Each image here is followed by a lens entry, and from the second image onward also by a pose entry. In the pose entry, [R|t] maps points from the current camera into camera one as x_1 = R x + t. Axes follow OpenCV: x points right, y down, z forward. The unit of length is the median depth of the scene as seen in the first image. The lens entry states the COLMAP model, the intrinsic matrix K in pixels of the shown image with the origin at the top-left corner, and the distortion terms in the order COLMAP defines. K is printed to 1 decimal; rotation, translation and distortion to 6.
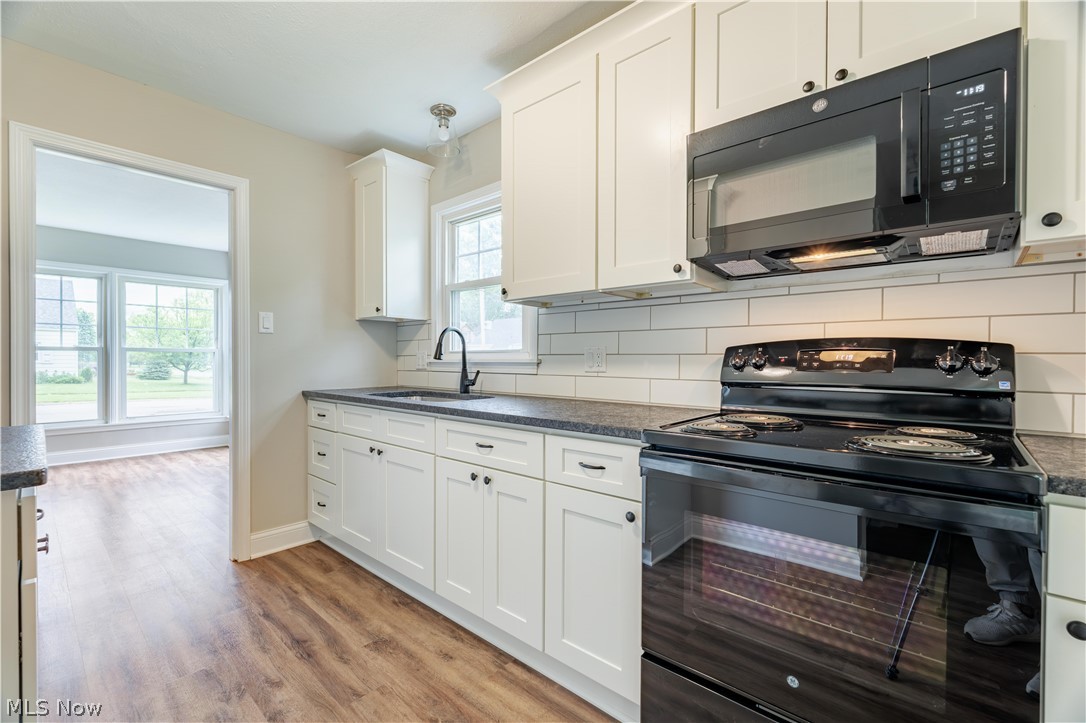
lens RADIAL K [[473.7, 0, 543.8], [0, 473.7, 362.2], [0, 0, 1]] dist [-0.006174, 0.000135]
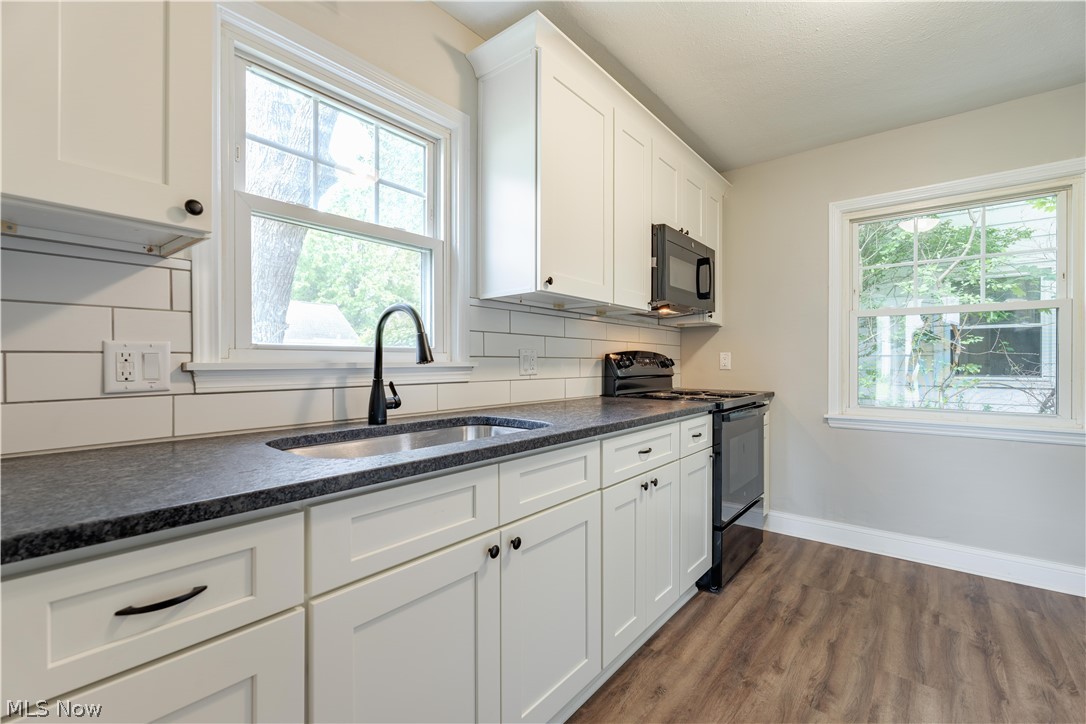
lens RADIAL K [[473.7, 0, 538.2], [0, 473.7, 363.3], [0, 0, 1]] dist [-0.006174, 0.000135]
pose [[-0.040495, -0.003704, 0.999173, -0.907189], [0.006872, 0.999968, 0.003985, -0.007705], [-0.999156, 0.007028, -0.040468, 1.045357]]
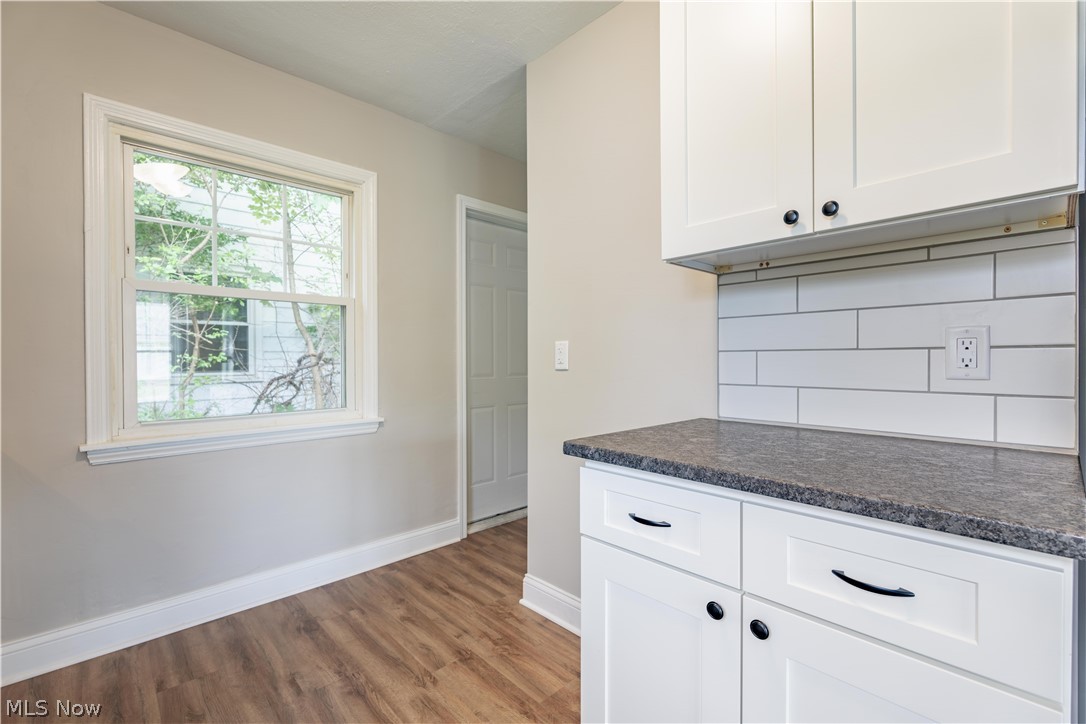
lens RADIAL K [[473.7, 0, 538.1], [0, 473.7, 362.5], [0, 0, 1]] dist [-0.006174, 0.000135]
pose [[-0.997208, 0.001052, 0.074667, -0.431444], [0.002465, 0.999820, 0.018827, -0.006248], [-0.074634, 0.018958, -0.997031, 0.912061]]
